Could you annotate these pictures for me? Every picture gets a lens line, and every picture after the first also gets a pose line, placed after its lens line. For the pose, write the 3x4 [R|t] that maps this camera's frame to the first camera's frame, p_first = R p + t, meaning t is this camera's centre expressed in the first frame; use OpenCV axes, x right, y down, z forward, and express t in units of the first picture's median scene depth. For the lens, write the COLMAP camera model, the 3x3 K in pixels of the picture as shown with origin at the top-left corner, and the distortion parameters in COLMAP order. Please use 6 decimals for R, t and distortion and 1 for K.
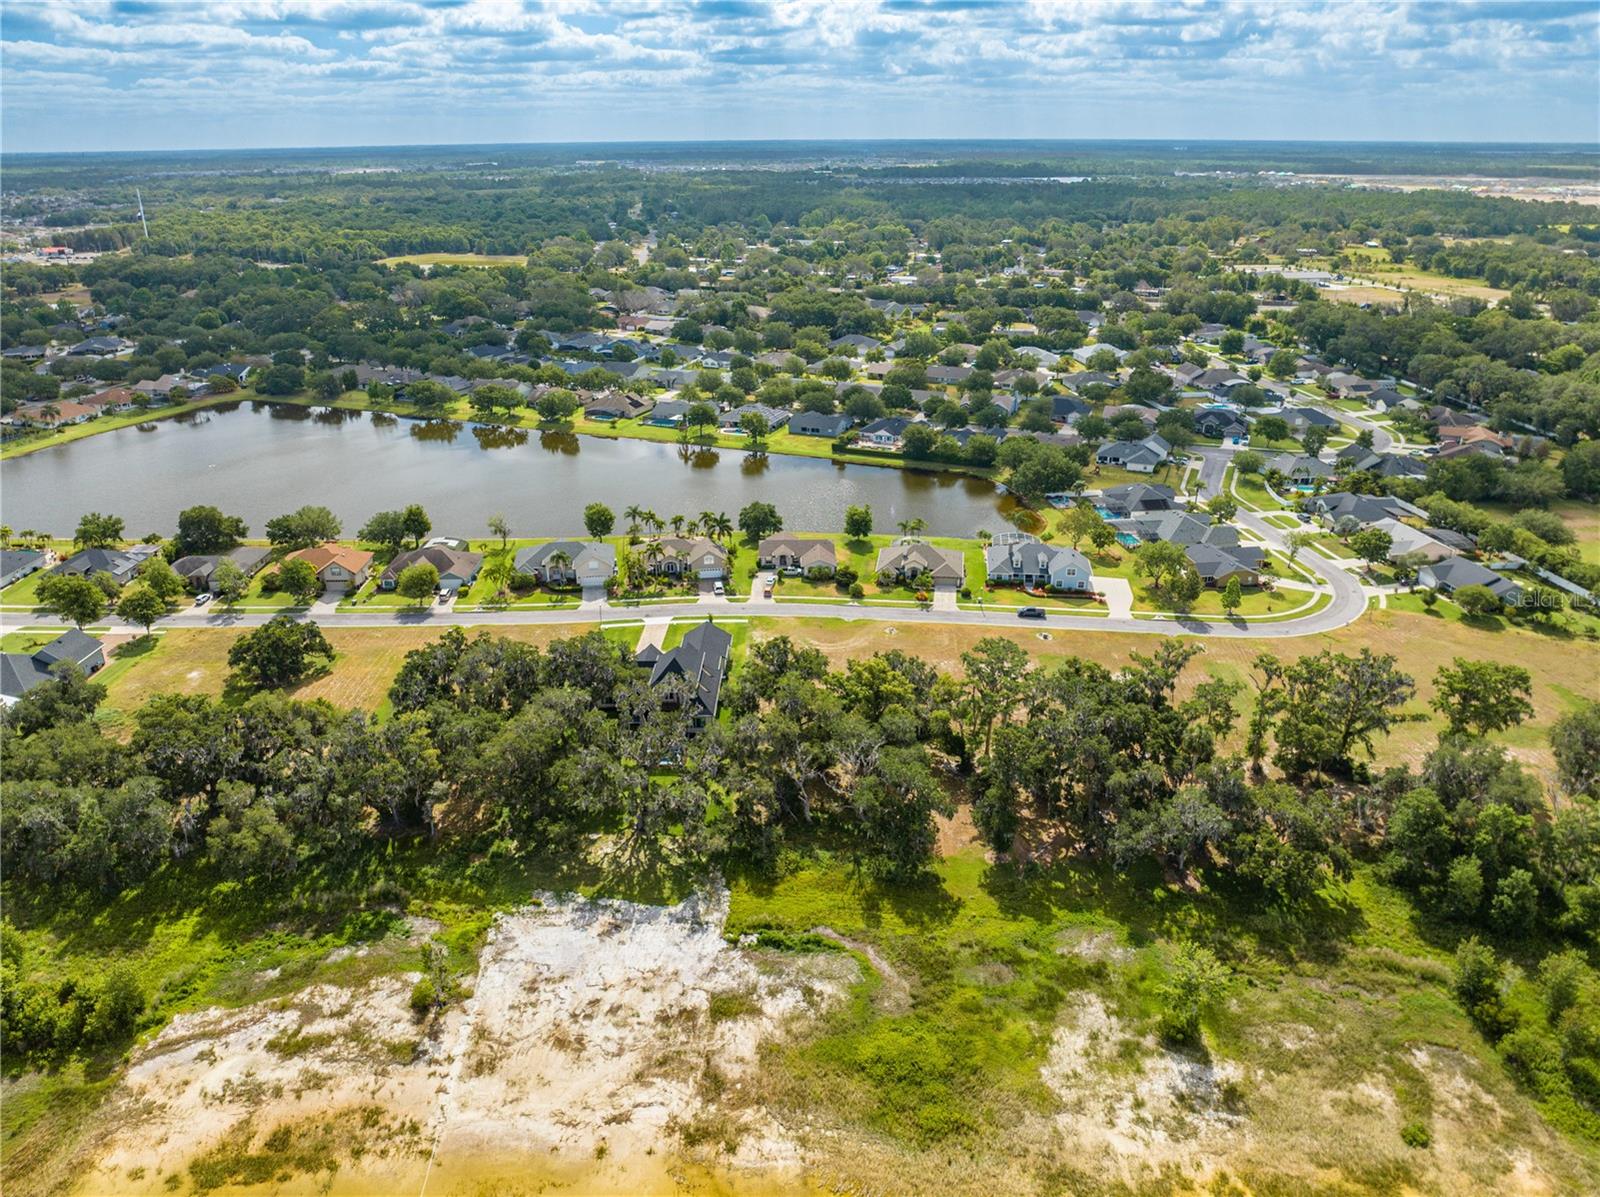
lens RADIAL K [[1143.3, 0, 795.3], [0, 1143.3, 605.8], [0, 0, 1]] dist [-0.053138, 0.022667]
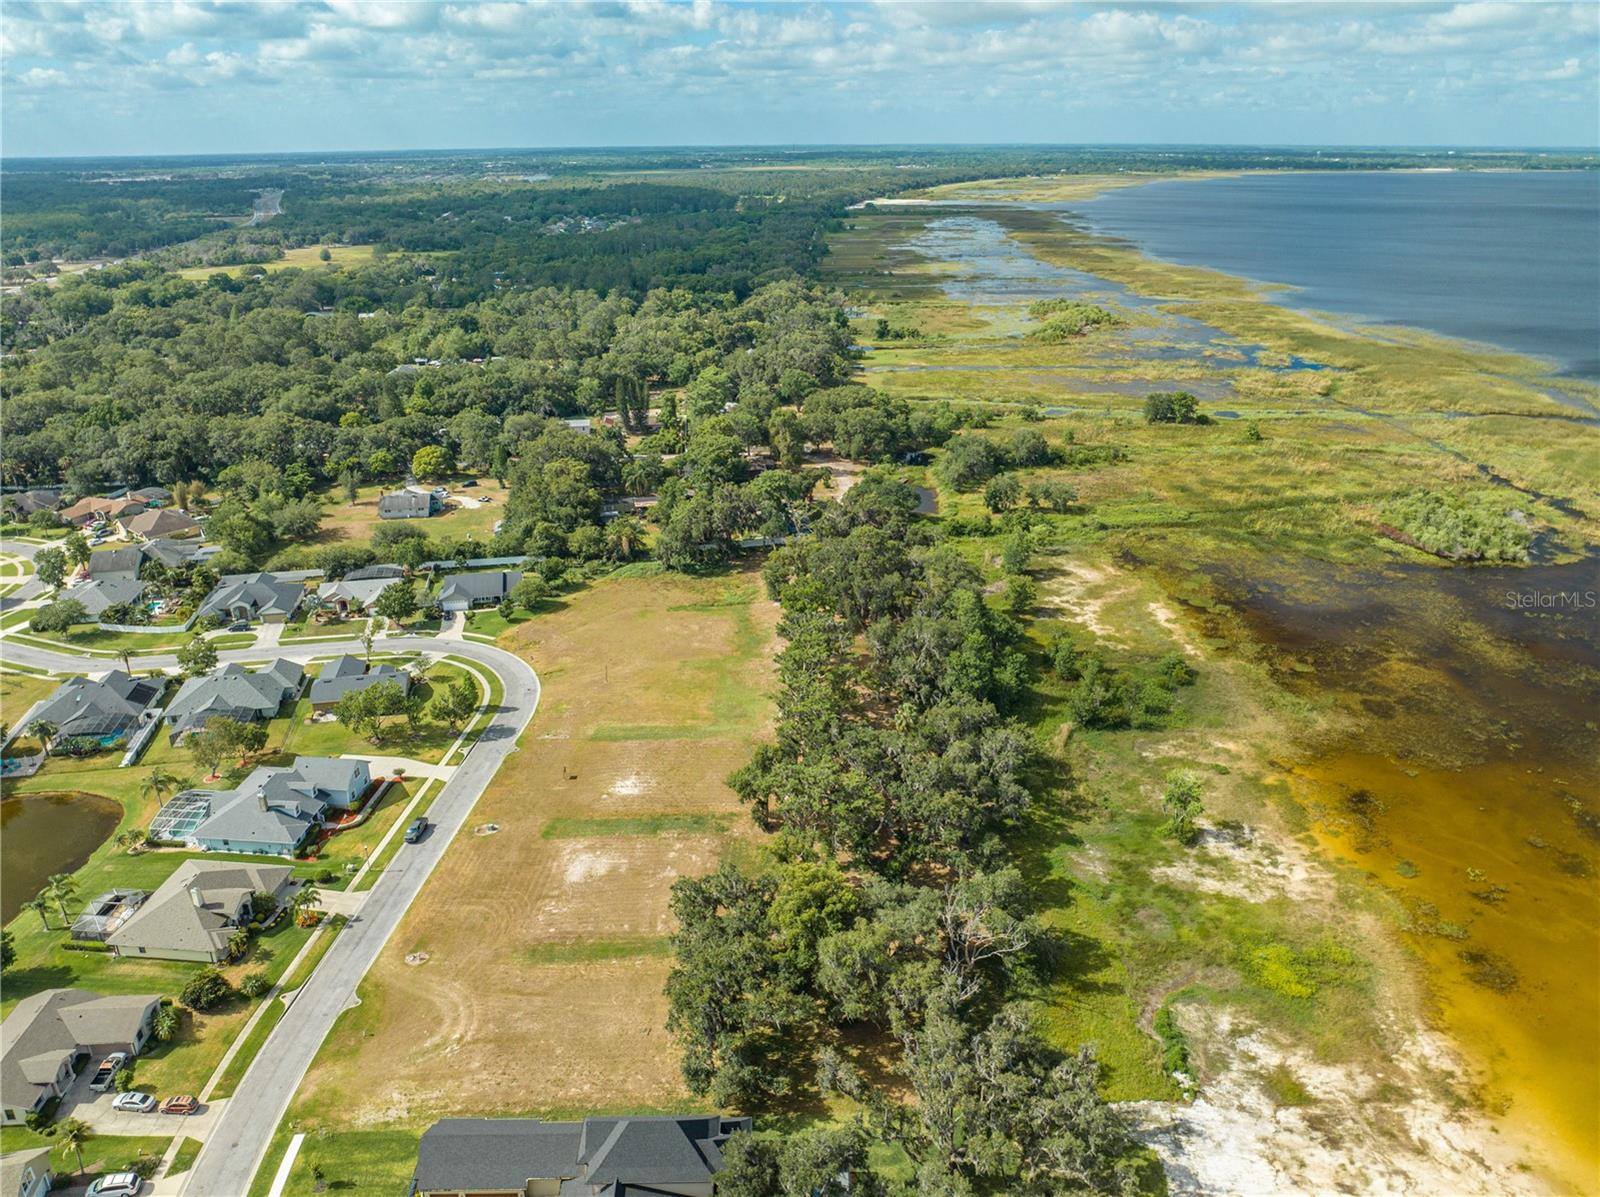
lens RADIAL K [[1143.3, 0, 793.2], [0, 1143.3, 595.2], [0, 0, 1]] dist [-0.053138, 0.022667]
pose [[-0.043670, -0.366145, 0.929532, -0.731269], [0.389173, 0.850689, 0.353373, -0.486089], [-0.920129, 0.377181, 0.105344, 1.048780]]
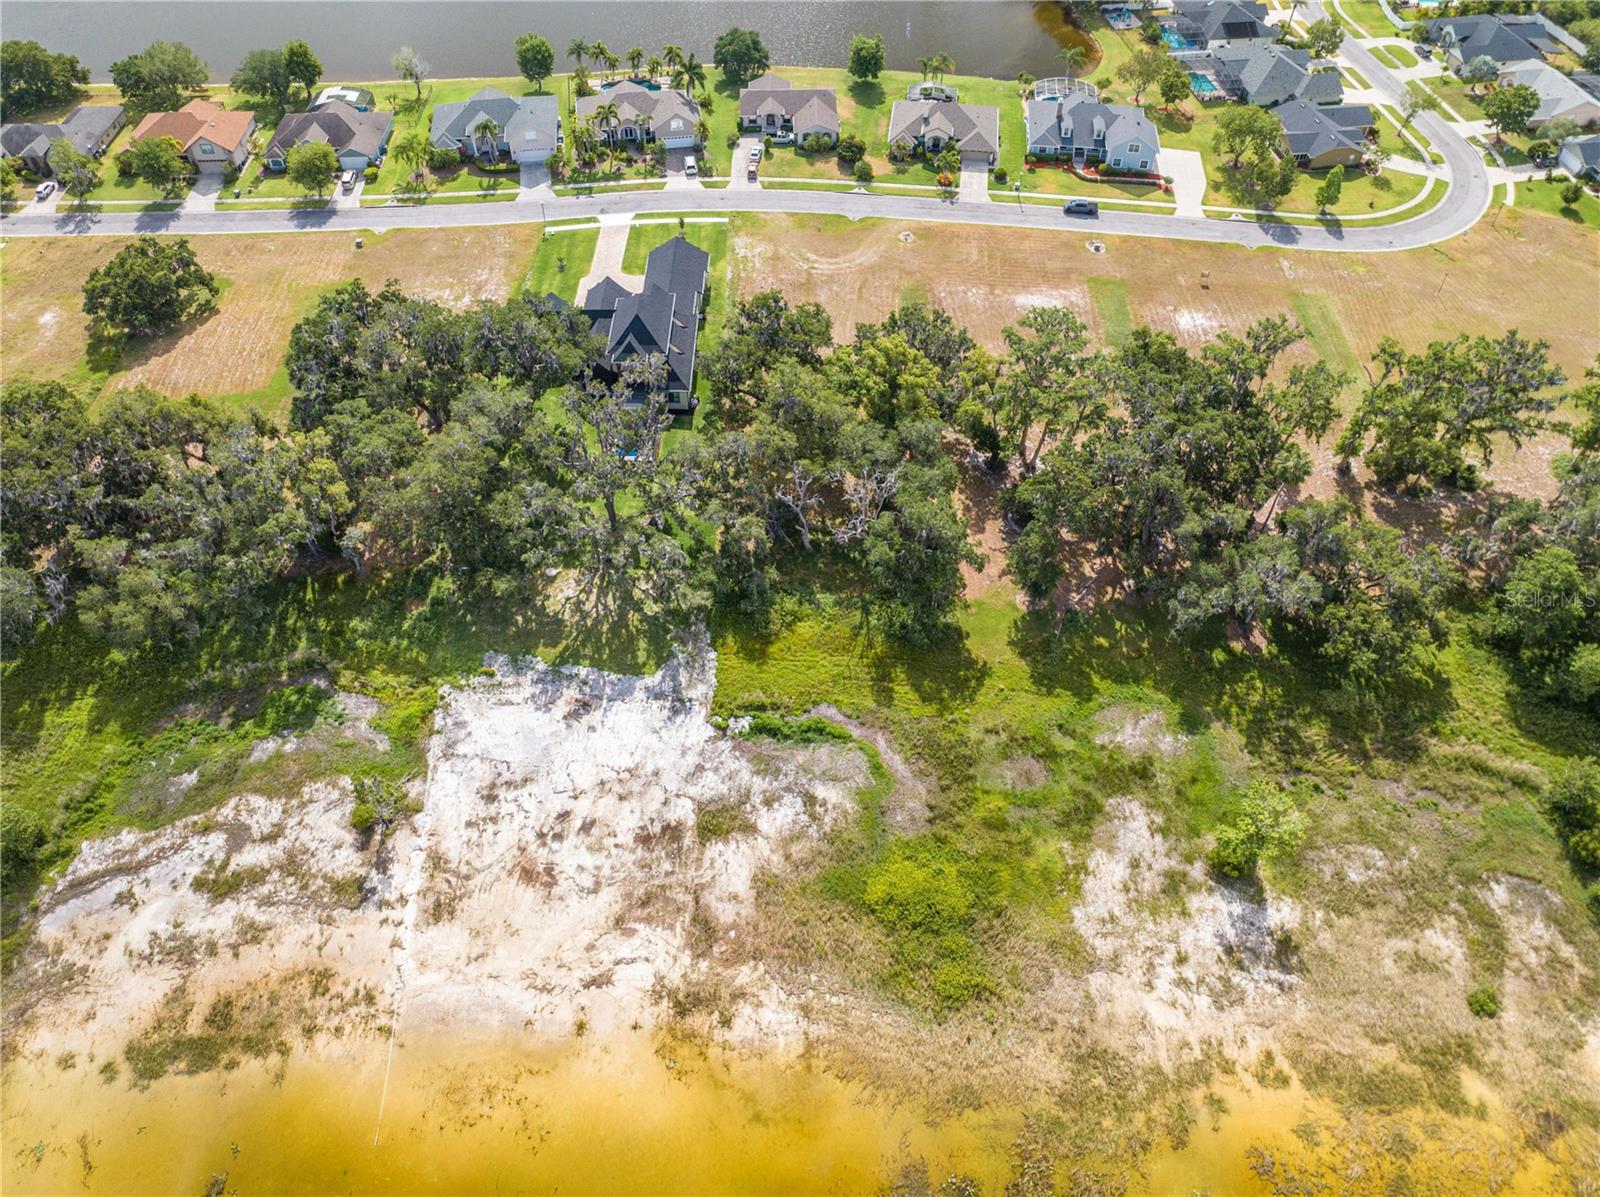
lens RADIAL K [[1143.3, 0, 794.7], [0, 1143.3, 581.7], [0, 0, 1]] dist [-0.053138, 0.022667]
pose [[0.999922, -0.004963, 0.011480, -0.008665], [-0.000621, 0.897081, 0.441866, -0.183882], [-0.012491, -0.441838, 0.897008, 0.275933]]
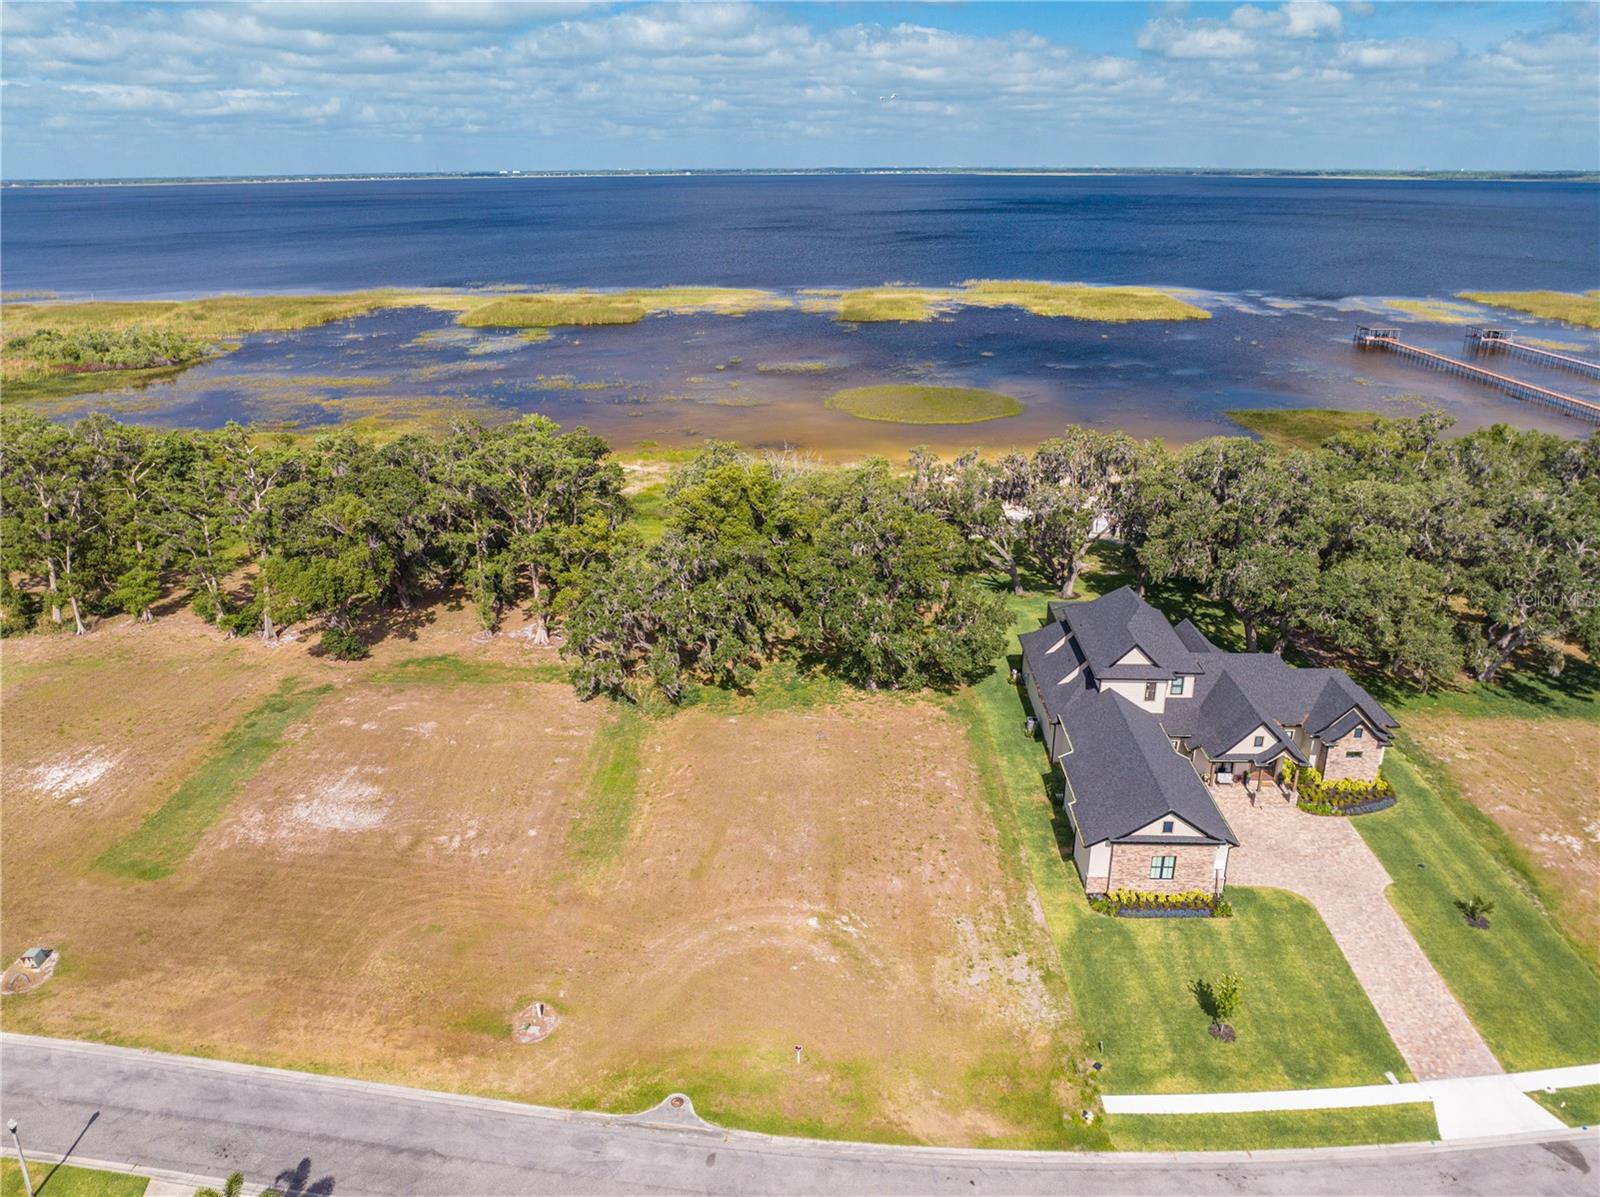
lens RADIAL K [[1143.3, 0, 796.1], [0, 1143.3, 588.9], [0, 0, 1]] dist [-0.053138, 0.022667]
pose [[-0.999820, 0.002137, 0.018848, 0.029659], [0.014404, 0.732031, 0.681119, -0.371913], [-0.012342, 0.681268, -0.731930, 1.806007]]
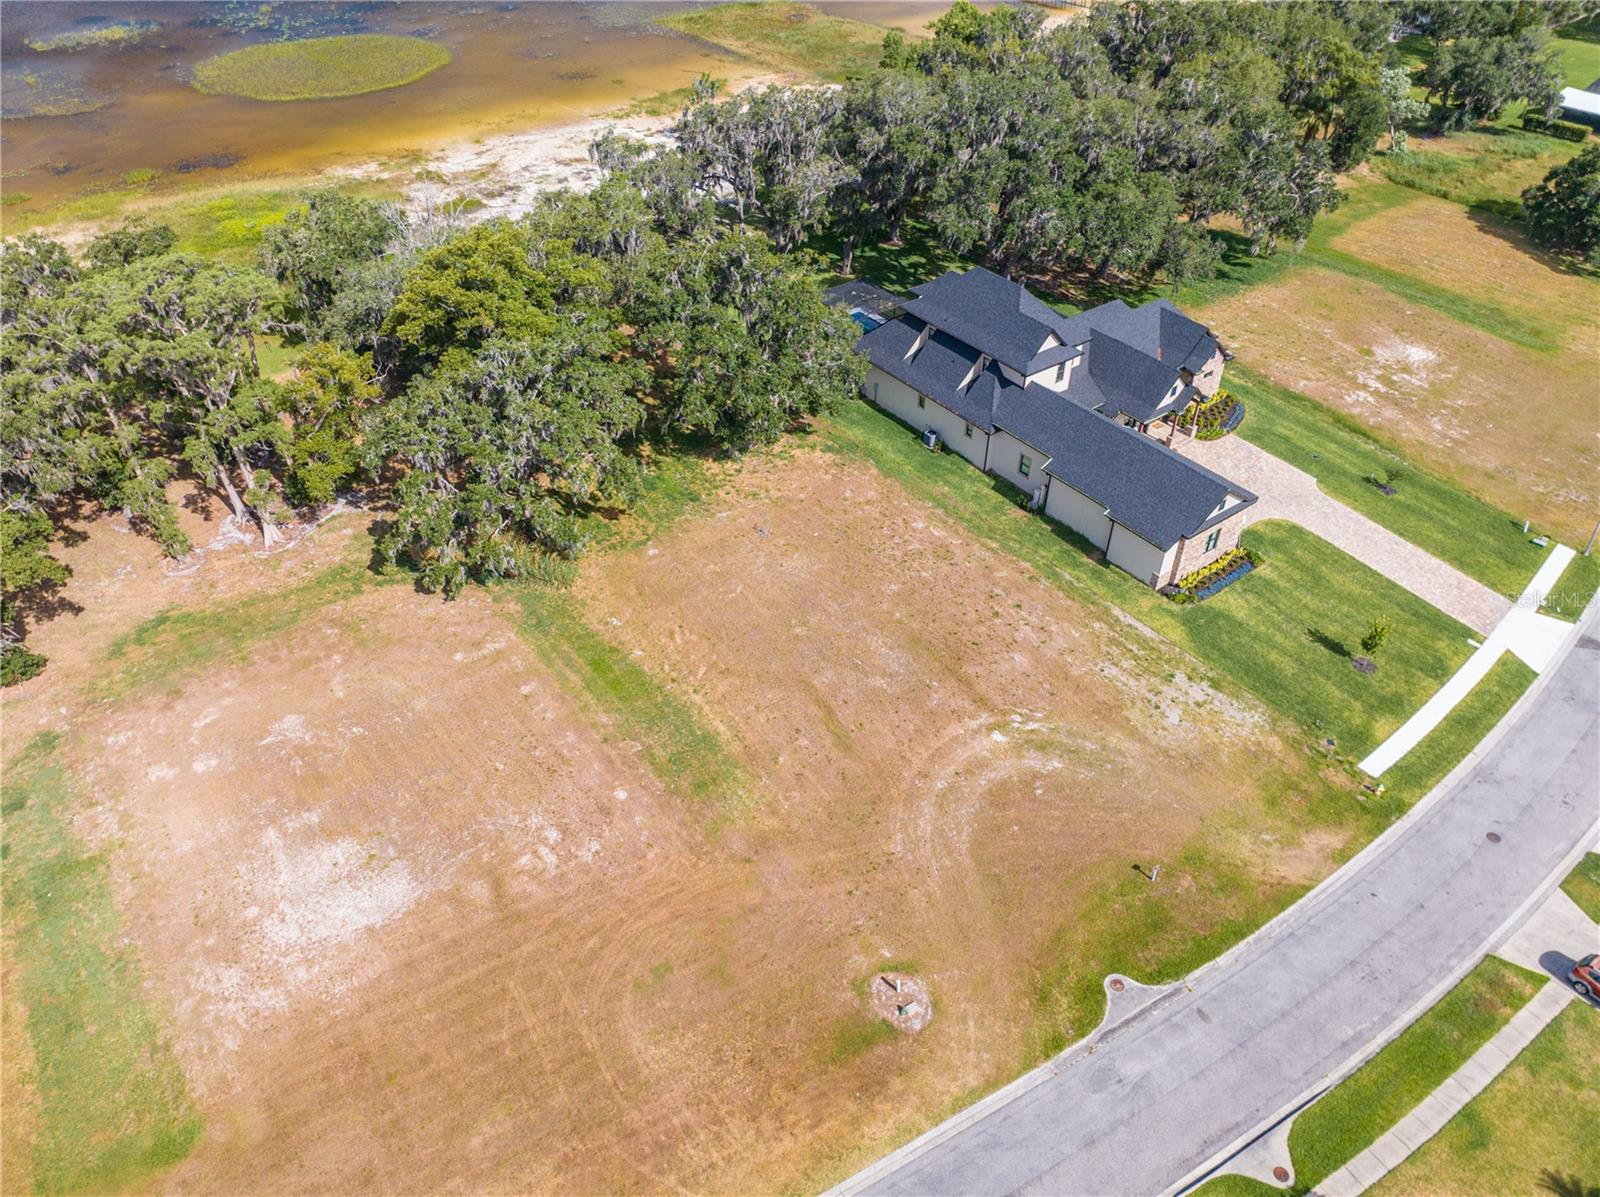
lens RADIAL K [[1143.3, 0, 786.6], [0, 1143.3, 576.6], [0, 0, 1]] dist [-0.053138, 0.022667]
pose [[-0.794712, 0.382417, -0.471371, 0.281052], [-0.228675, 0.530728, 0.816110, -0.317233], [0.562264, 0.756363, -0.334326, 1.605536]]
